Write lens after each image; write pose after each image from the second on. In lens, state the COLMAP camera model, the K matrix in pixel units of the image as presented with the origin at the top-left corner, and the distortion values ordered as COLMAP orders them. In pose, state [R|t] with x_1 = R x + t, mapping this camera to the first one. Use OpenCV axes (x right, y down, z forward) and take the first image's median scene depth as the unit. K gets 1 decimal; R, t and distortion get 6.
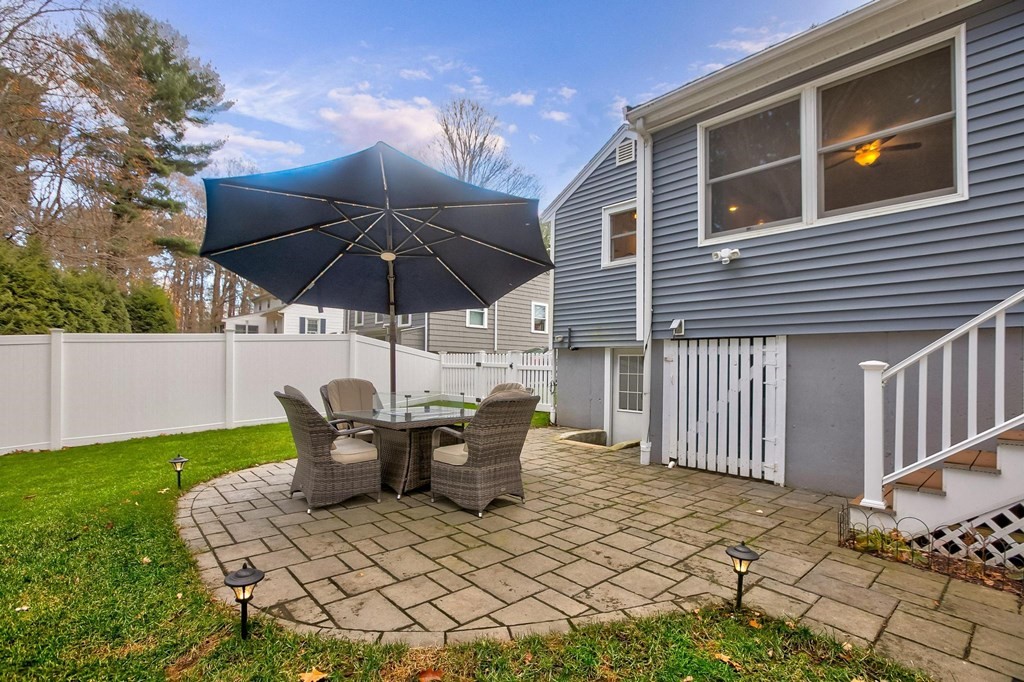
lens RADIAL K [[469.8, 0, 504.6], [0, 469.8, 337.5], [0, 0, 1]] dist [-0.003804, -0.000298]
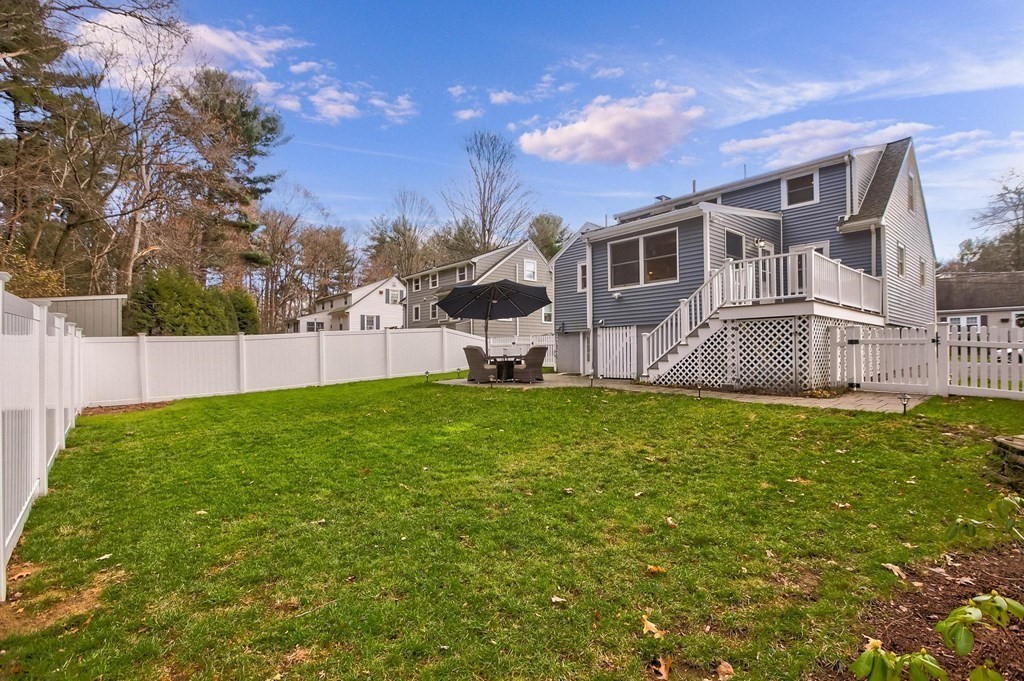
lens RADIAL K [[469.8, 0, 515.2], [0, 469.8, 351.7], [0, 0, 1]] dist [-0.003804, -0.000298]
pose [[0.999658, -0.026087, 0.001726, -0.083038], [0.025950, 0.998093, 0.056015, -0.014358], [-0.003184, -0.055951, 0.998428, -1.187749]]
